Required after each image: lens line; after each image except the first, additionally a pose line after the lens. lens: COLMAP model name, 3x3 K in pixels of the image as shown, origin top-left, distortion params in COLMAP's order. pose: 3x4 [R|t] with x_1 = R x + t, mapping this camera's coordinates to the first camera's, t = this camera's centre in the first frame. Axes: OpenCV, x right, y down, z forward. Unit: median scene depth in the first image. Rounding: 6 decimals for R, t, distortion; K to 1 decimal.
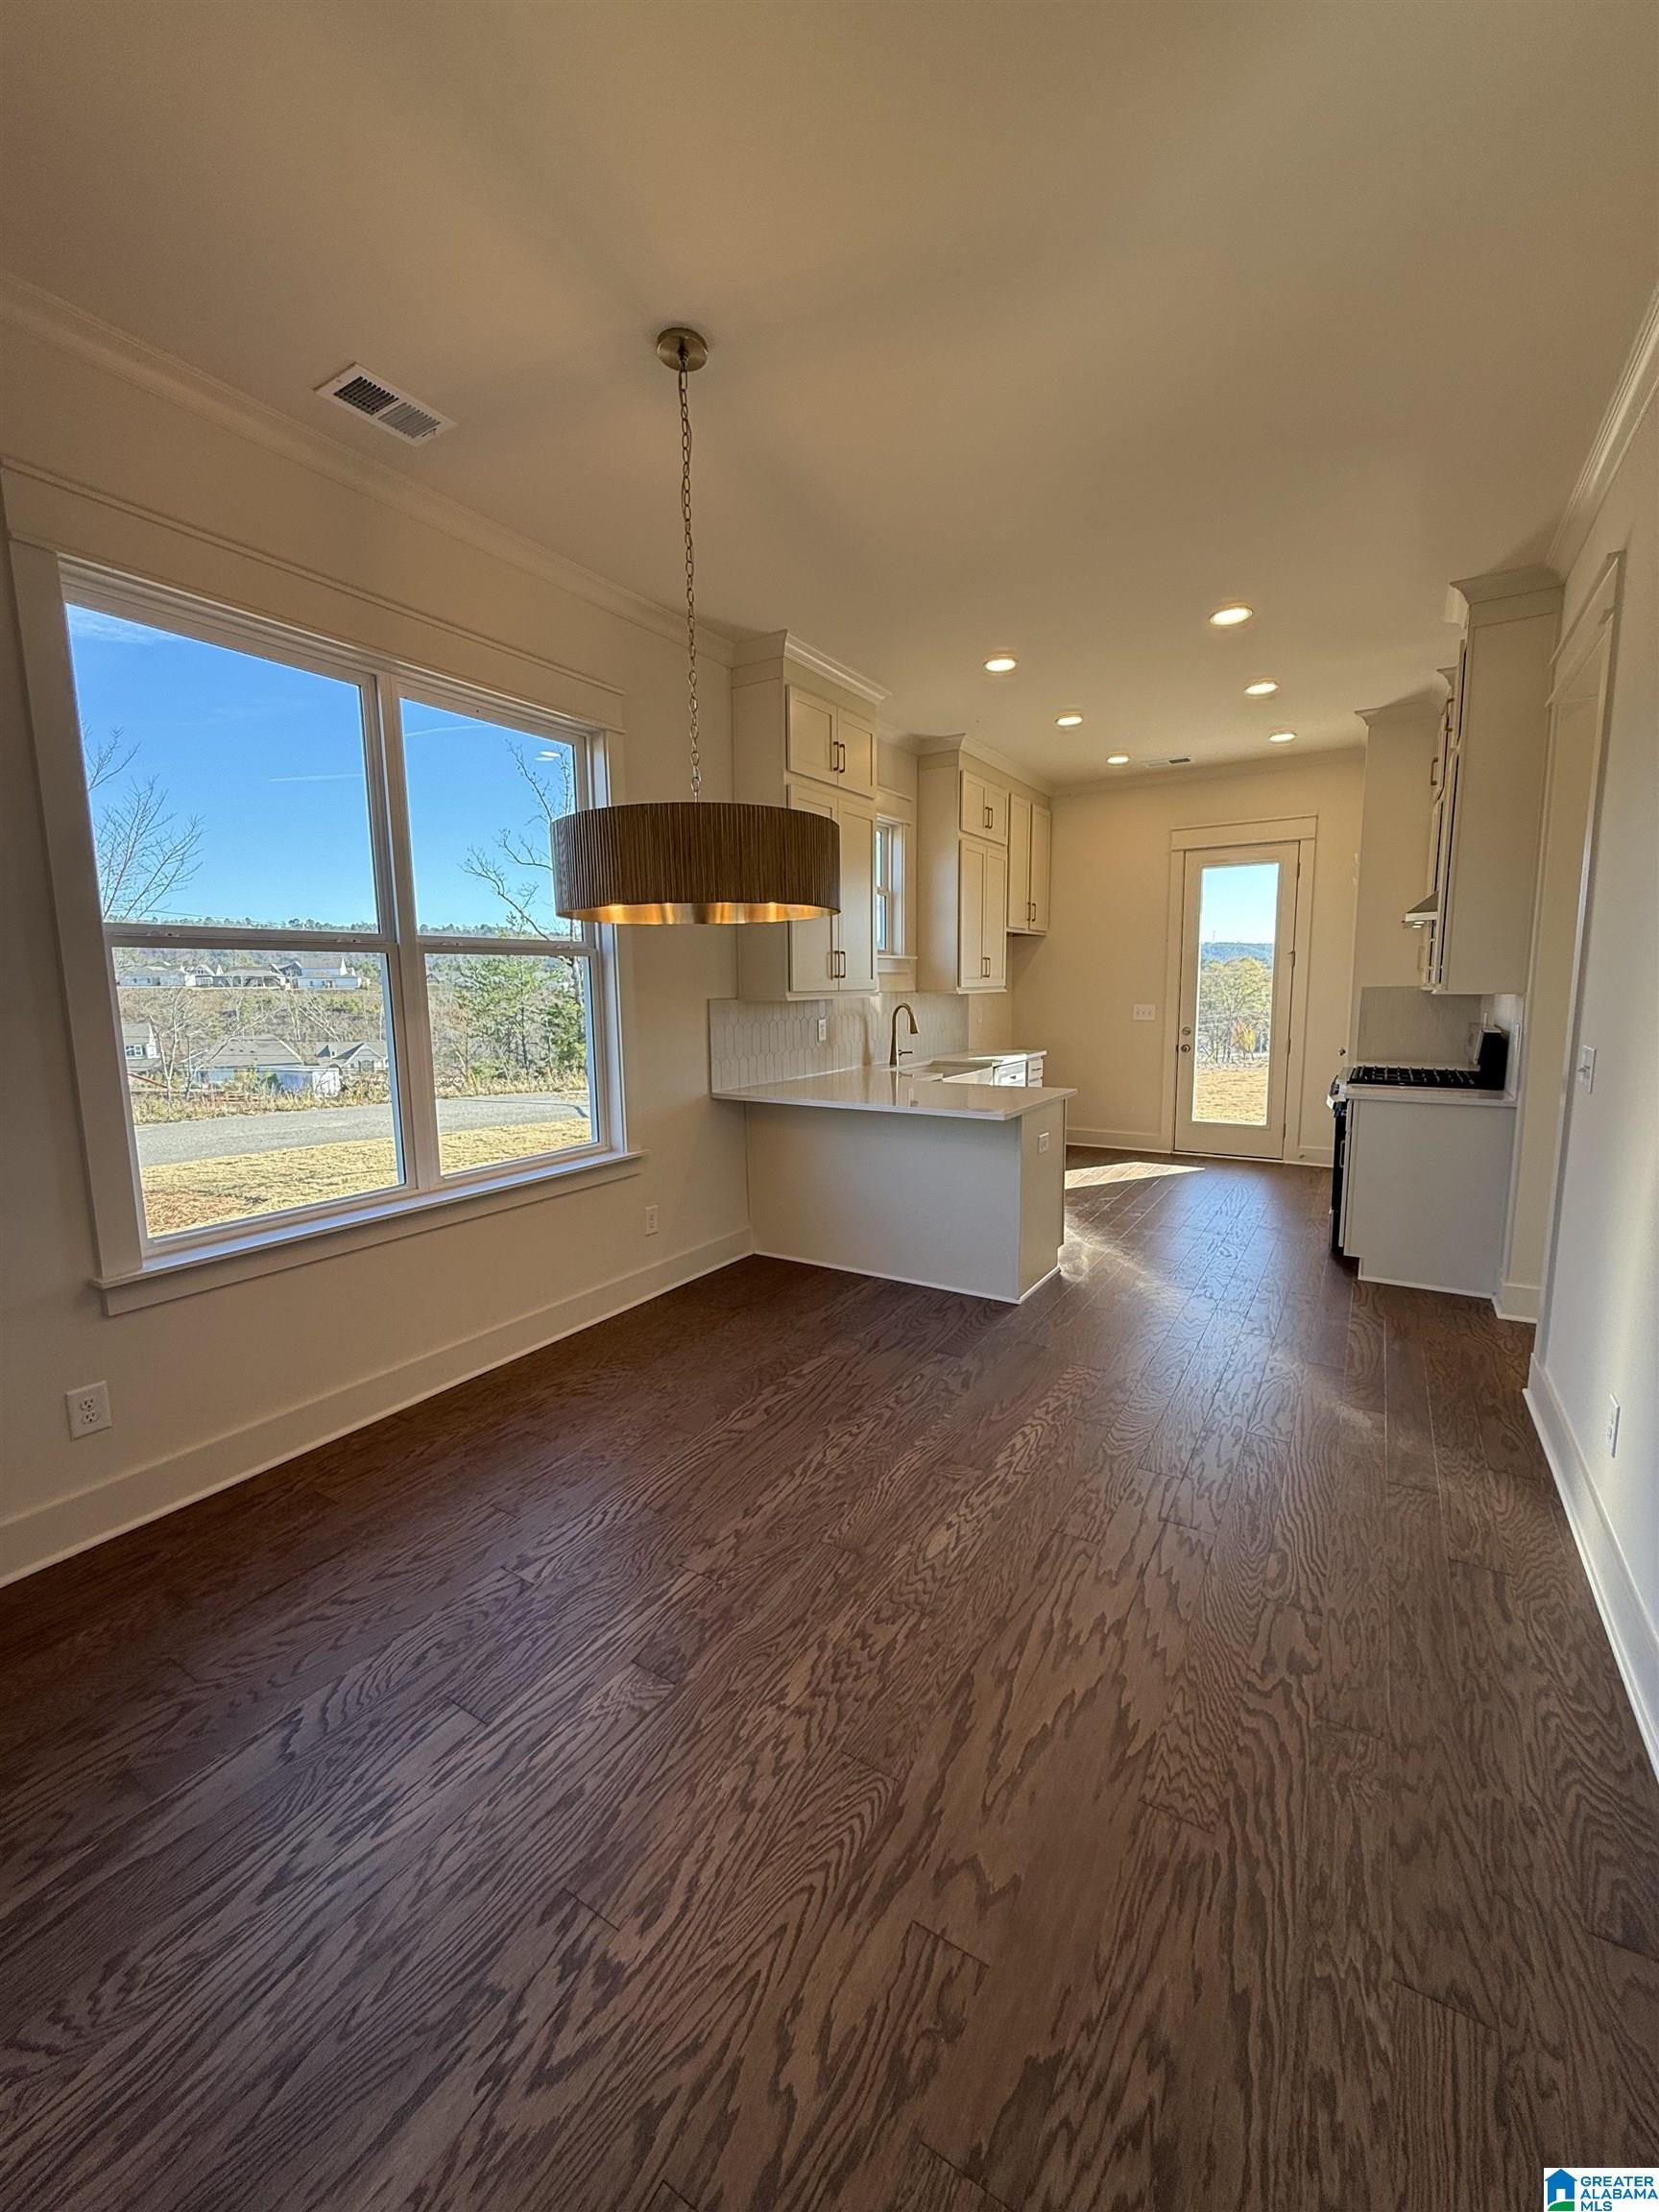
lens RADIAL K [[880.1, 0, 832.0], [0, 880.1, 1101.9], [0, 0, 1]] dist [-0.000190, 0.000285]
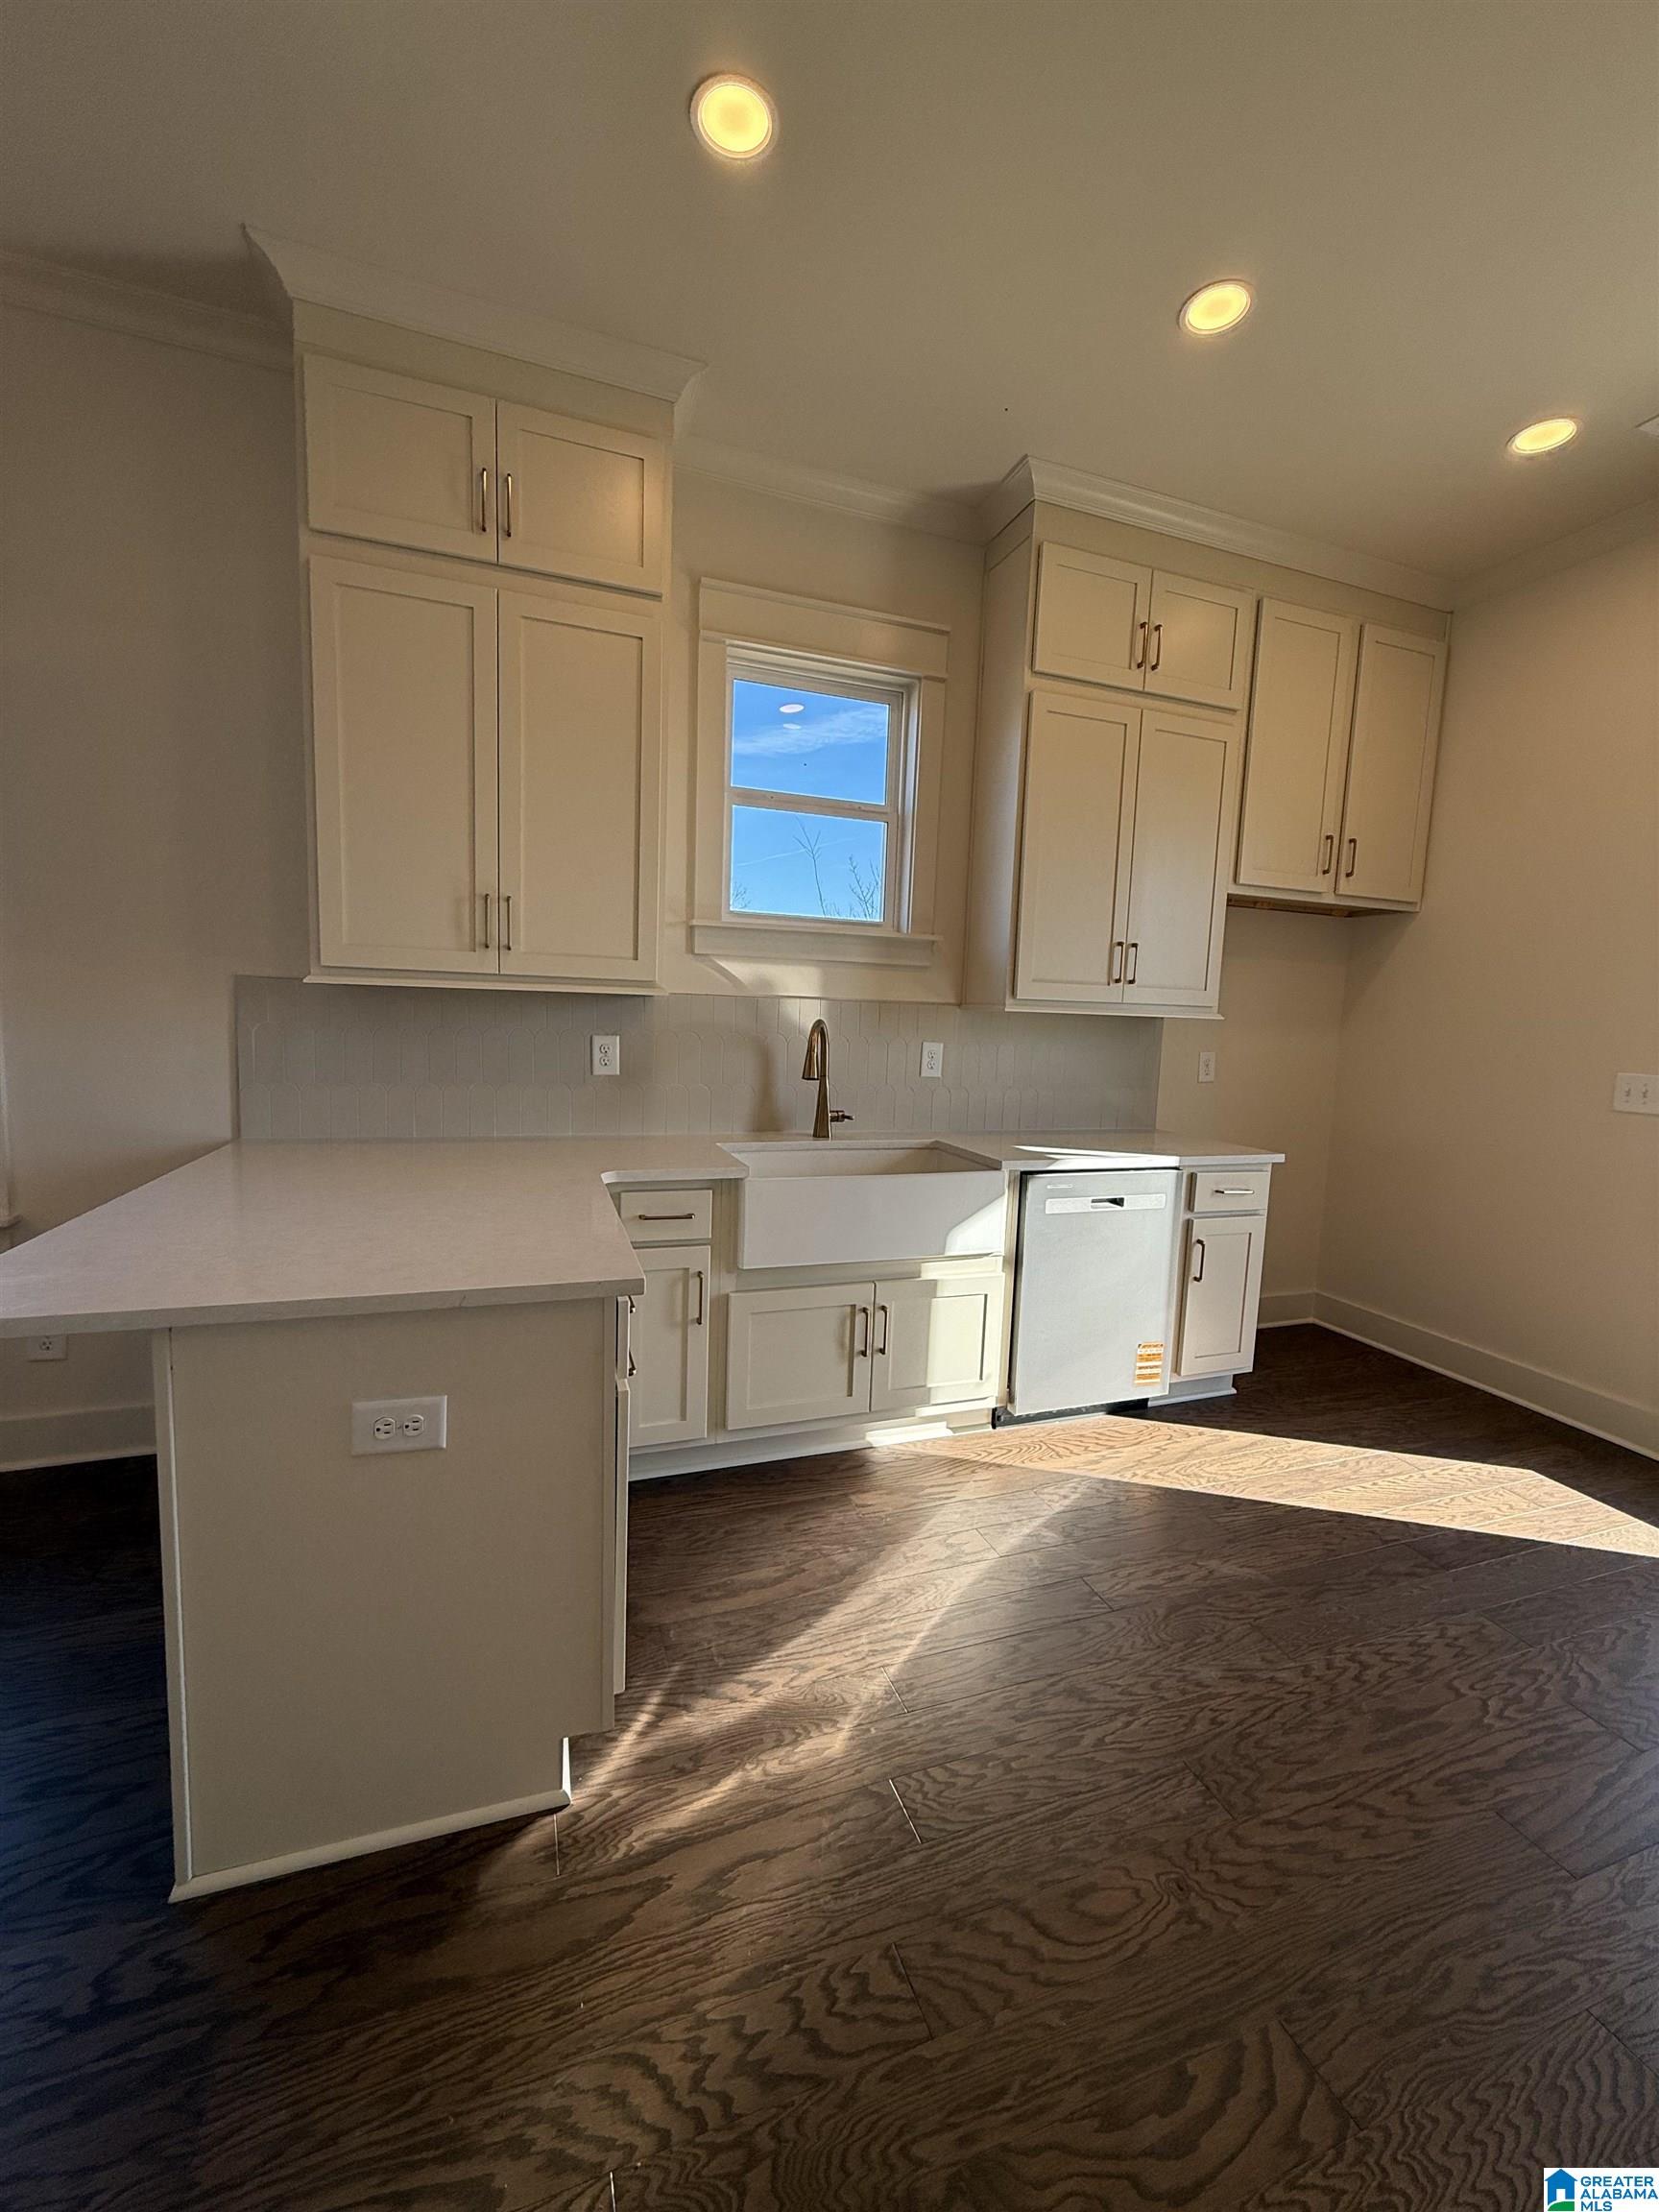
lens RADIAL K [[875.8, 0, 830.7], [0, 875.8, 1100.6], [0, 0, 1]] dist [0.000228, 0.000373]
pose [[0.791615, 0.116246, -0.599861, 0.428342], [-0.127213, 0.991578, 0.024278, -0.084469], [0.597631, 0.057091, 0.799736, 0.645747]]
